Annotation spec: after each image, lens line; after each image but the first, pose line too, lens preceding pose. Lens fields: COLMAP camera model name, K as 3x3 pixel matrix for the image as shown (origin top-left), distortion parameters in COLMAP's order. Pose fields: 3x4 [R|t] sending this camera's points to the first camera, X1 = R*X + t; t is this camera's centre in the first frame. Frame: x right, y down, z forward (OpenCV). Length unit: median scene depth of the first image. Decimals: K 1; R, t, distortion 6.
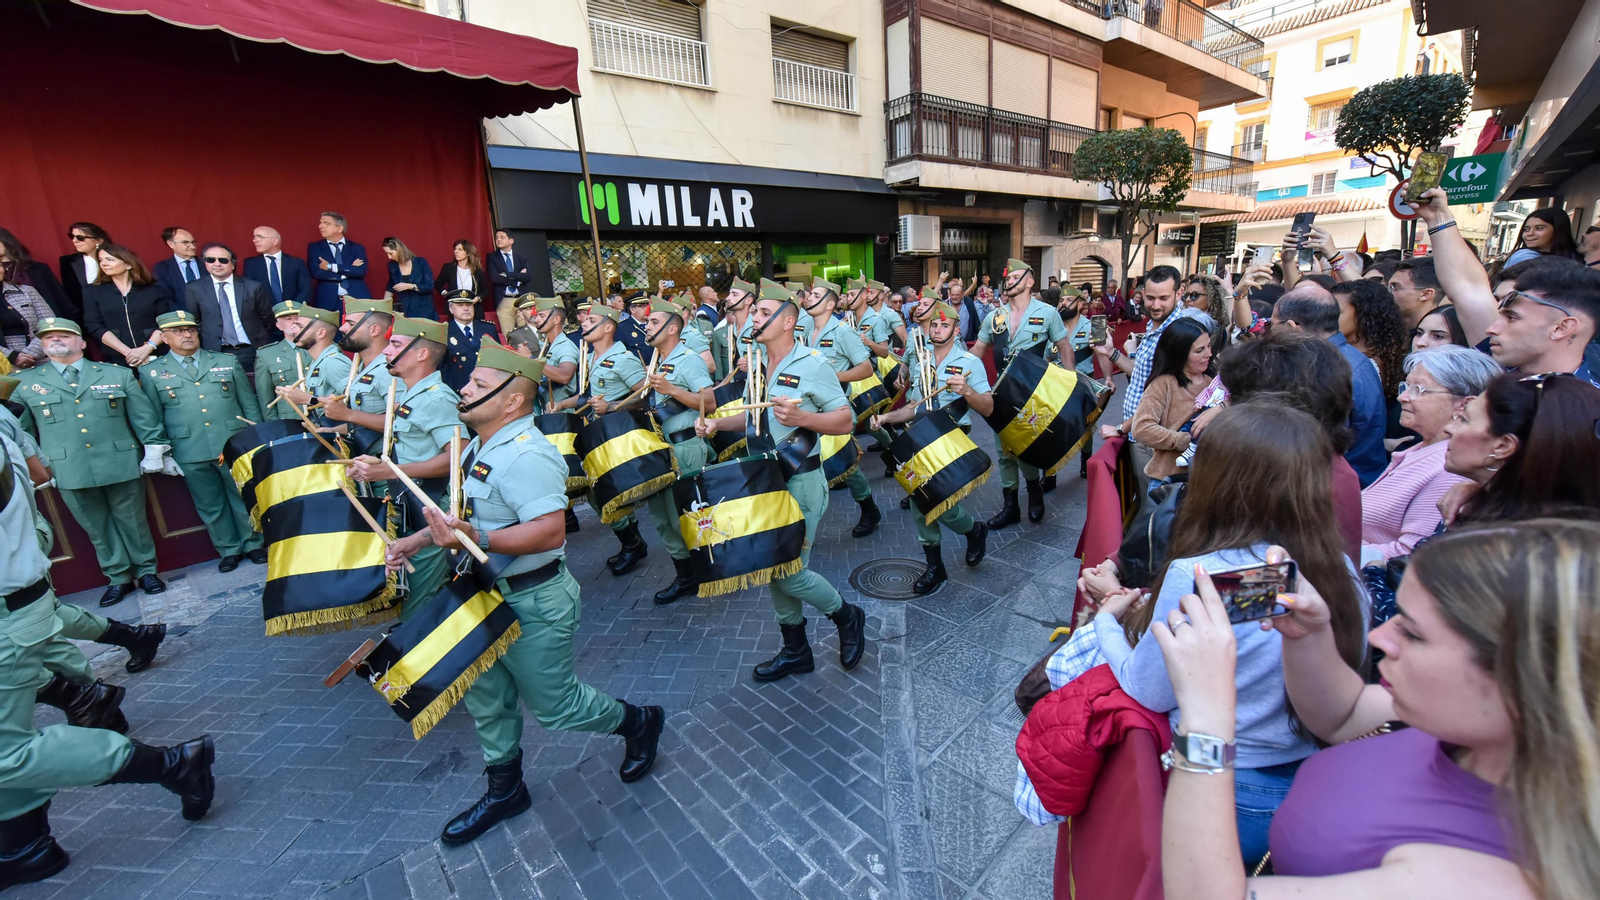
lens RADIAL K [[637.4, 0, 801.5], [0, 637.4, 445.6], [0, 0, 1]] dist [-0.007717, -0.000221]
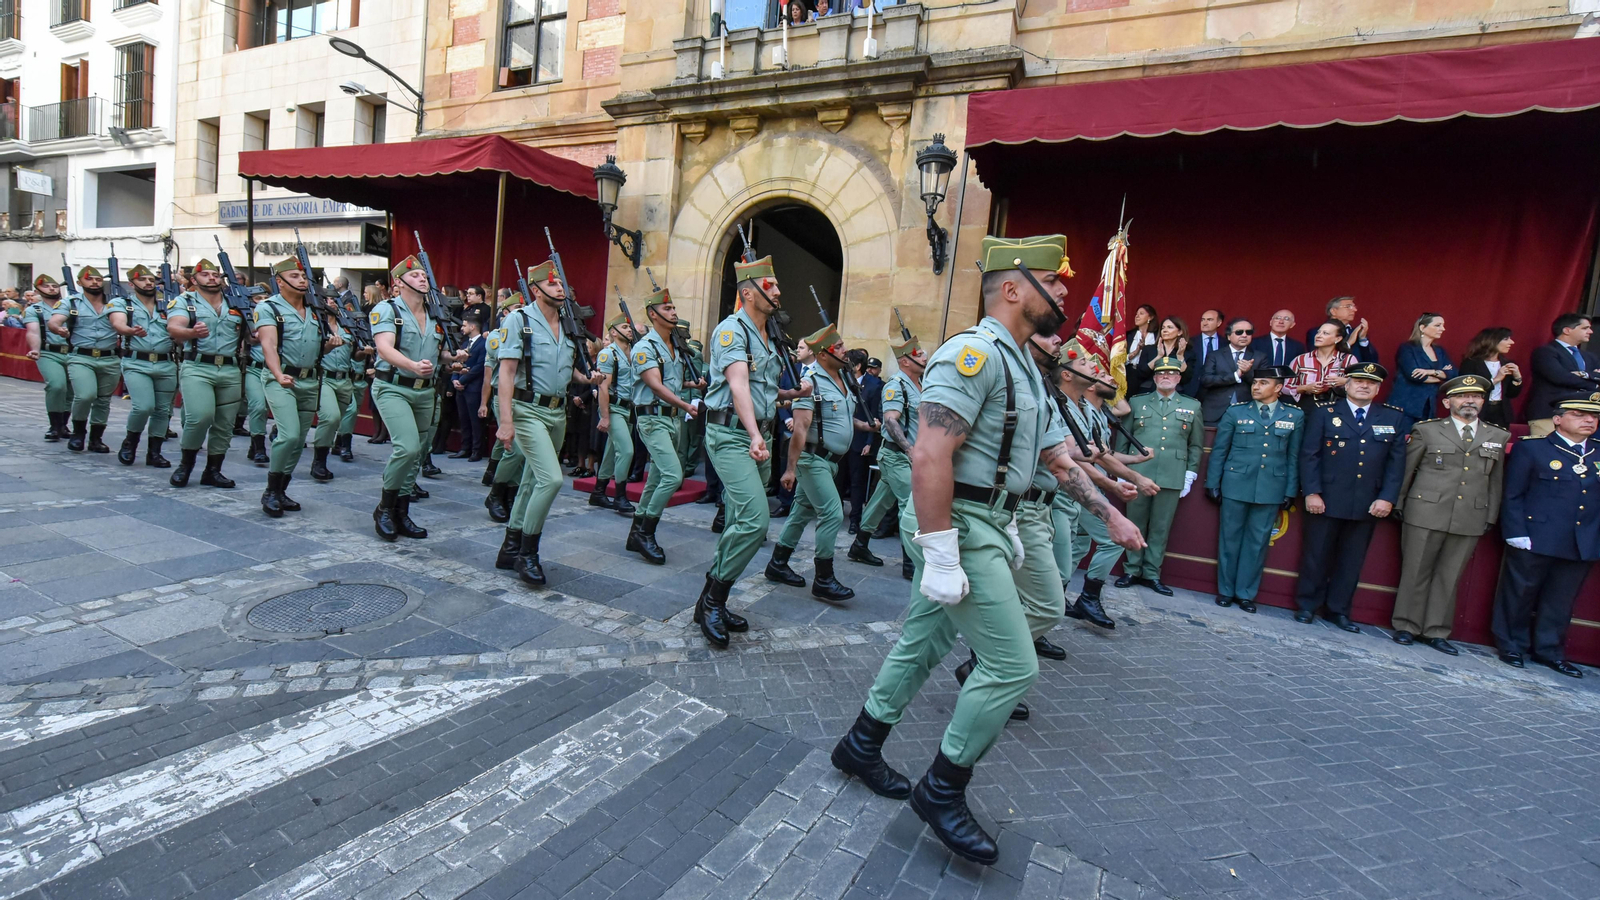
lens RADIAL K [[637.4, 0, 801.5], [0, 637.4, 449.3], [0, 0, 1]] dist [-0.007717, -0.000221]
pose [[0.318194, 0.158338, -0.934709, -0.061457], [-0.329354, 0.943005, 0.047624, 0.059588], [0.888976, 0.292696, 0.352208, -0.011471]]
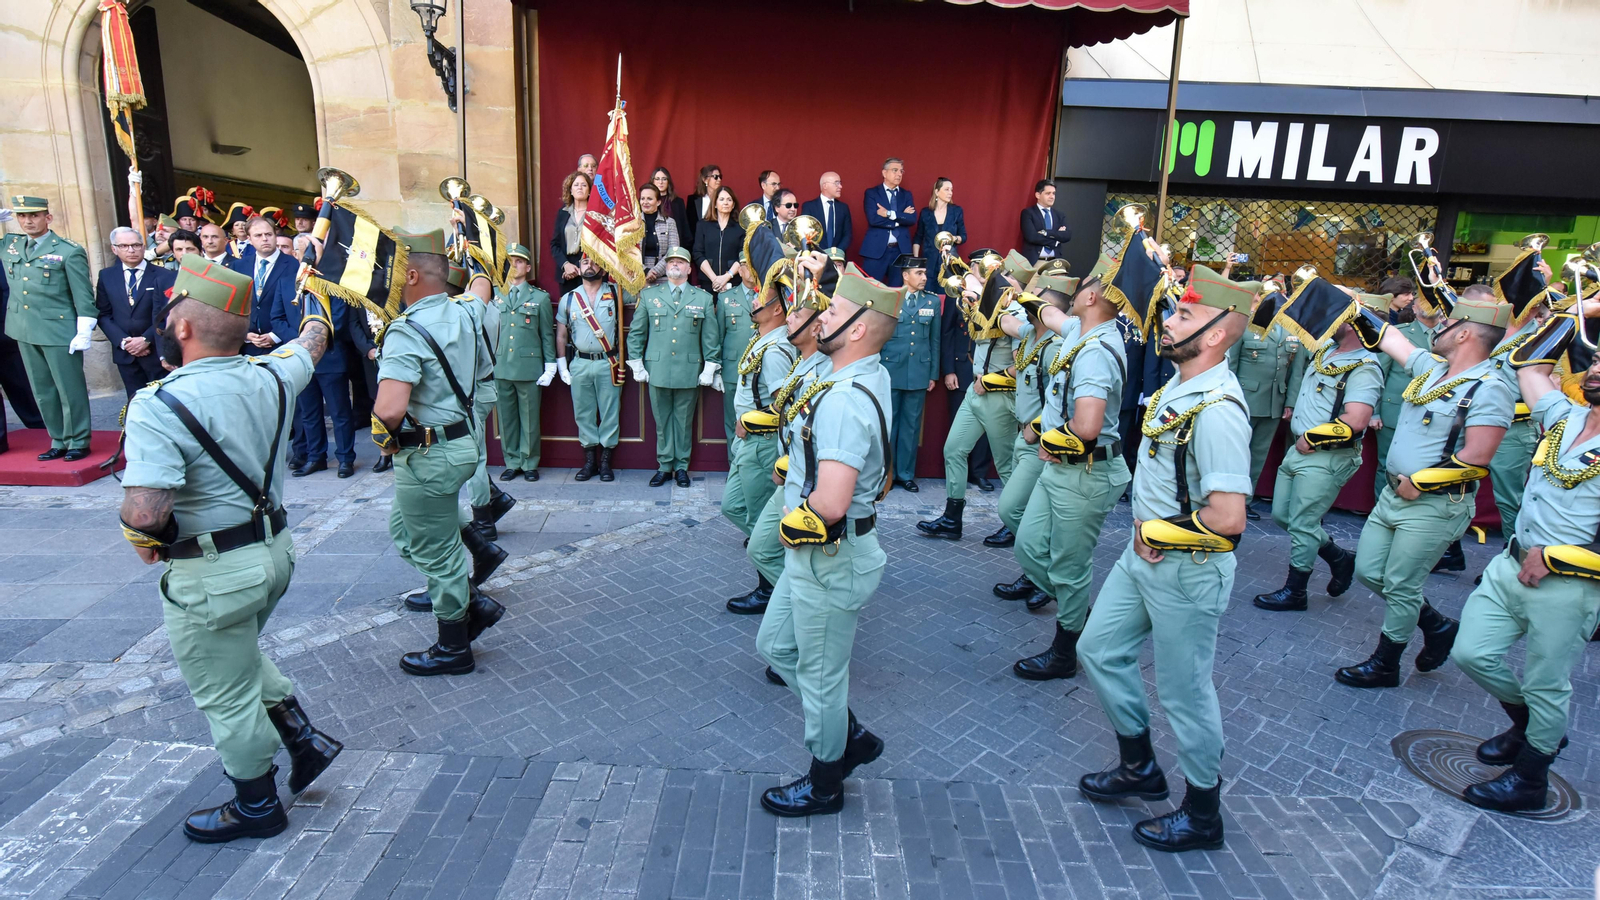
lens RADIAL K [[837.5, 0, 802.2], [0, 837.5, 445.1], [0, 0, 1]] dist [-0.005597, 0.000091]
pose [[0.750989, 0.228593, -0.619484, 0.038332], [-0.232817, 0.969582, 0.075541, -0.003914], [0.617909, 0.087496, 0.781366, -0.036344]]
